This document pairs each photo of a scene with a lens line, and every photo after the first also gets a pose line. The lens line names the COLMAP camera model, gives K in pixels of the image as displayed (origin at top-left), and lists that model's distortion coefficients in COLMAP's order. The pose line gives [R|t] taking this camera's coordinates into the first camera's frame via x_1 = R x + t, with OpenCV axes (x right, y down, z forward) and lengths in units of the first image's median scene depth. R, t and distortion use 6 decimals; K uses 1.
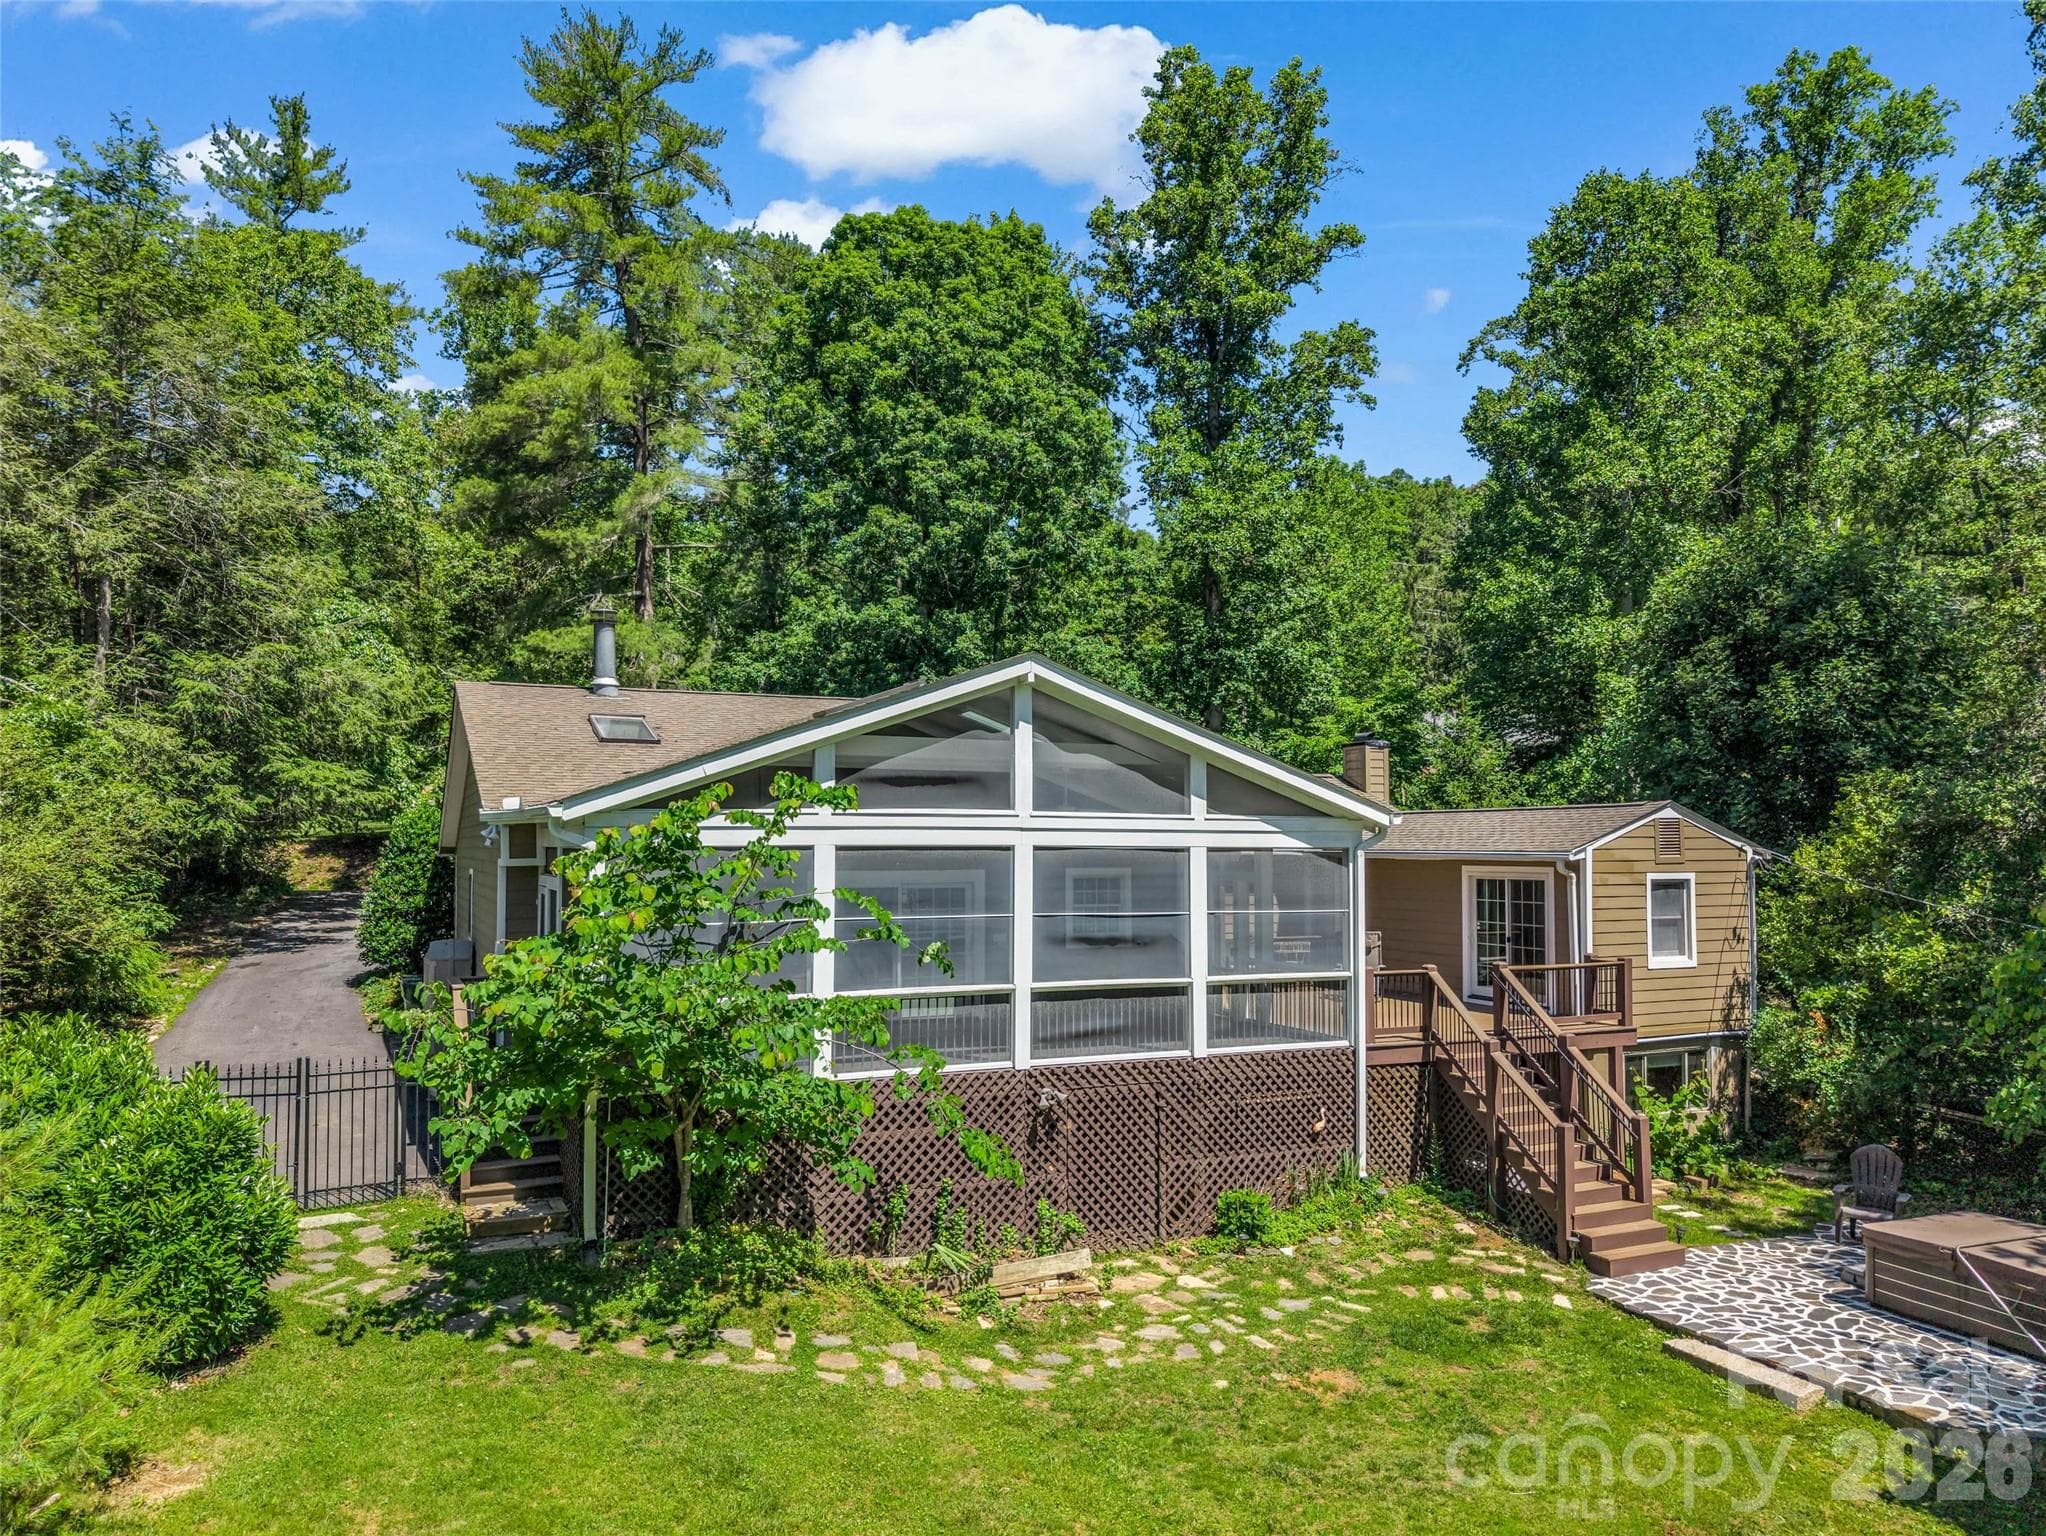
lens RADIAL K [[1433.4, 0, 1026.2], [0, 1433.4, 798.3], [0, 0, 1]] dist [0.008291, -0.004639]
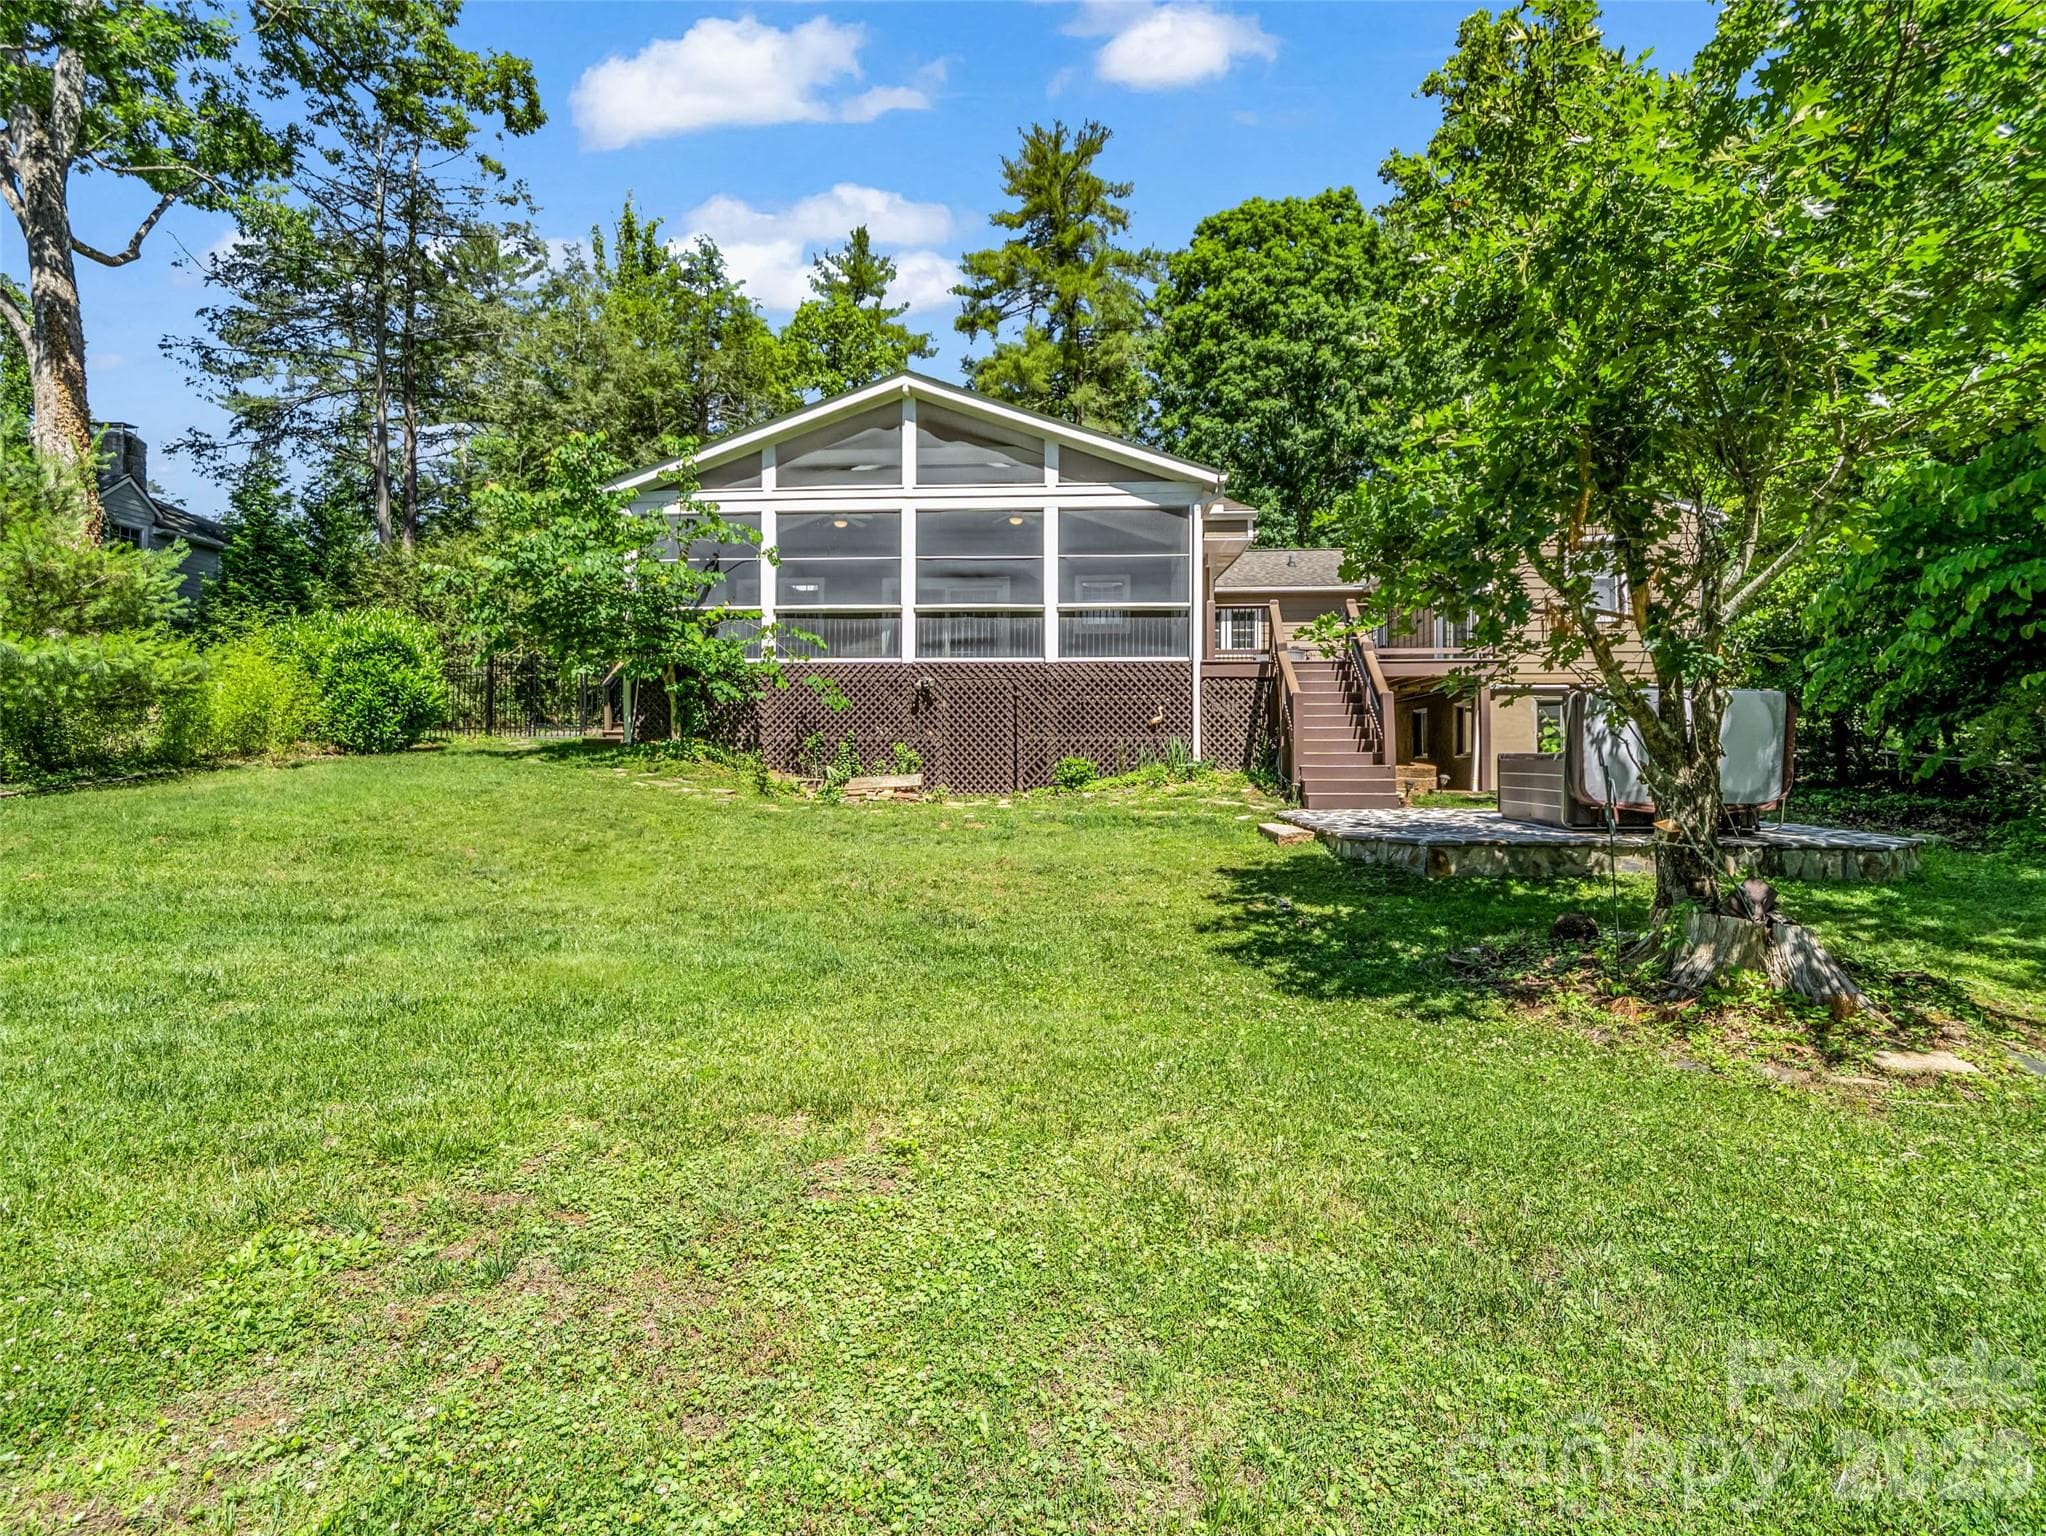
lens RADIAL K [[1032.1, 0, 1013.7], [0, 1032.1, 755.0], [0, 0, 1]] dist [-0.020937, -0.000816]
pose [[0.872511, -0.005865, -0.488560, 0.572933], [0.018478, 0.999609, 0.021001, 0.250015], [0.488245, -0.027351, 0.872278, 0.130794]]
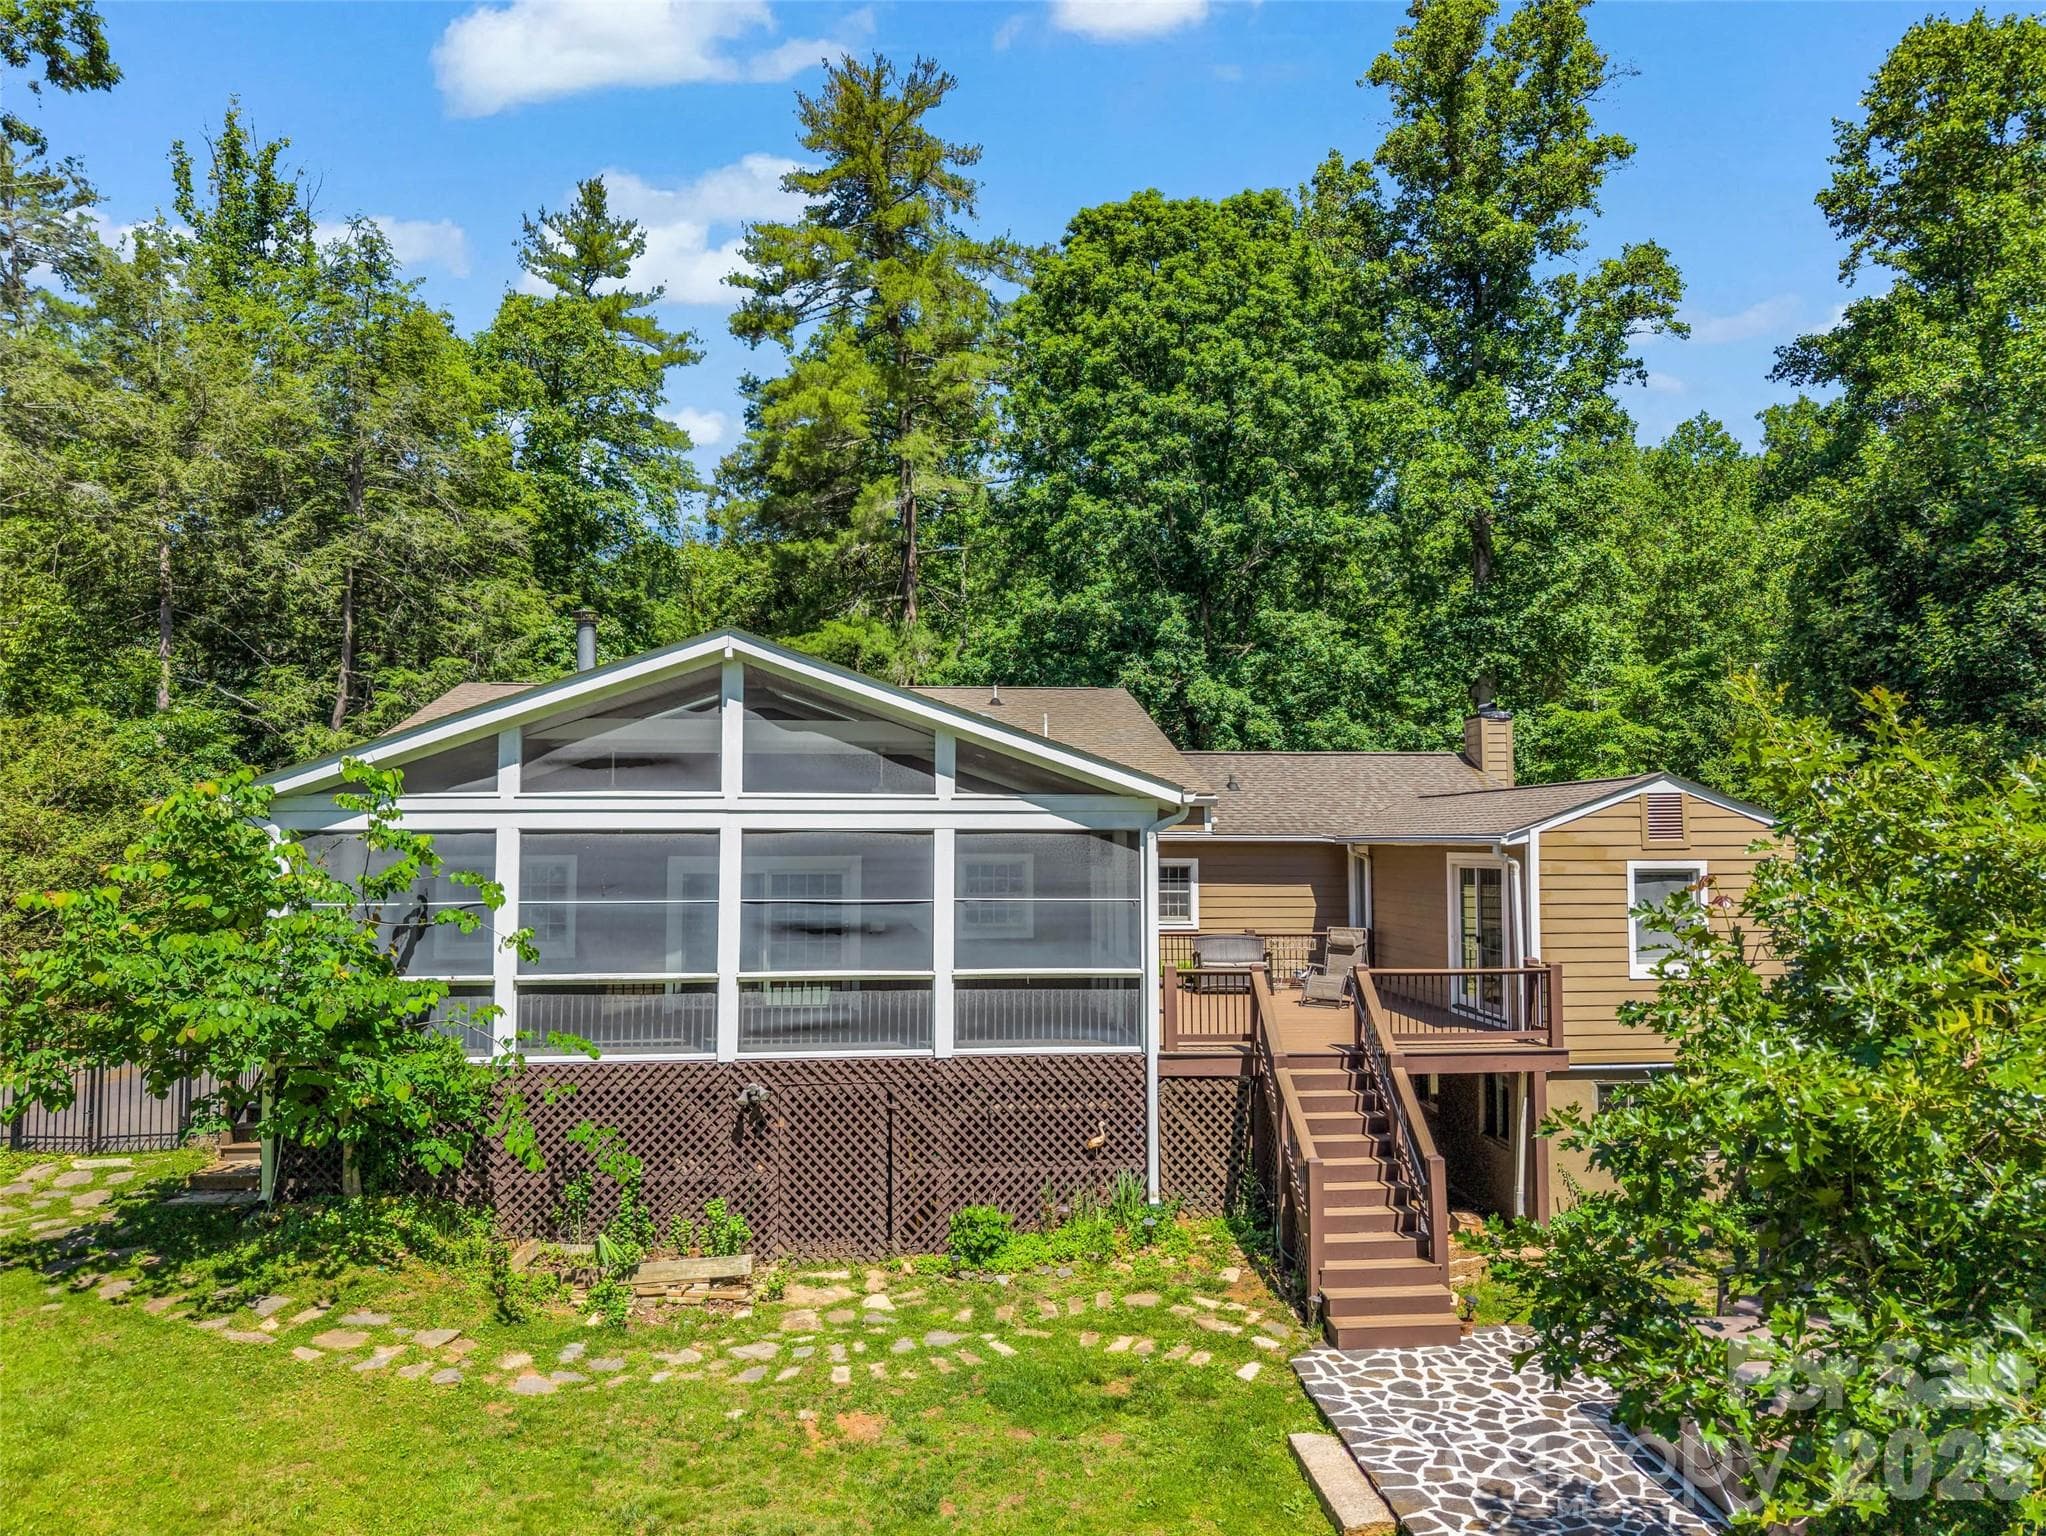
lens RADIAL K [[1416.9, 0, 1023.0], [0, 1416.9, 768.0], [0, 0, 1]] dist [0.002495, -0.003277]
pose [[0.942757, -0.019251, -0.332924, 0.481314], [0.013833, 0.999731, -0.018637, 0.012218], [0.333193, 0.012965, 0.942770, 0.159035]]
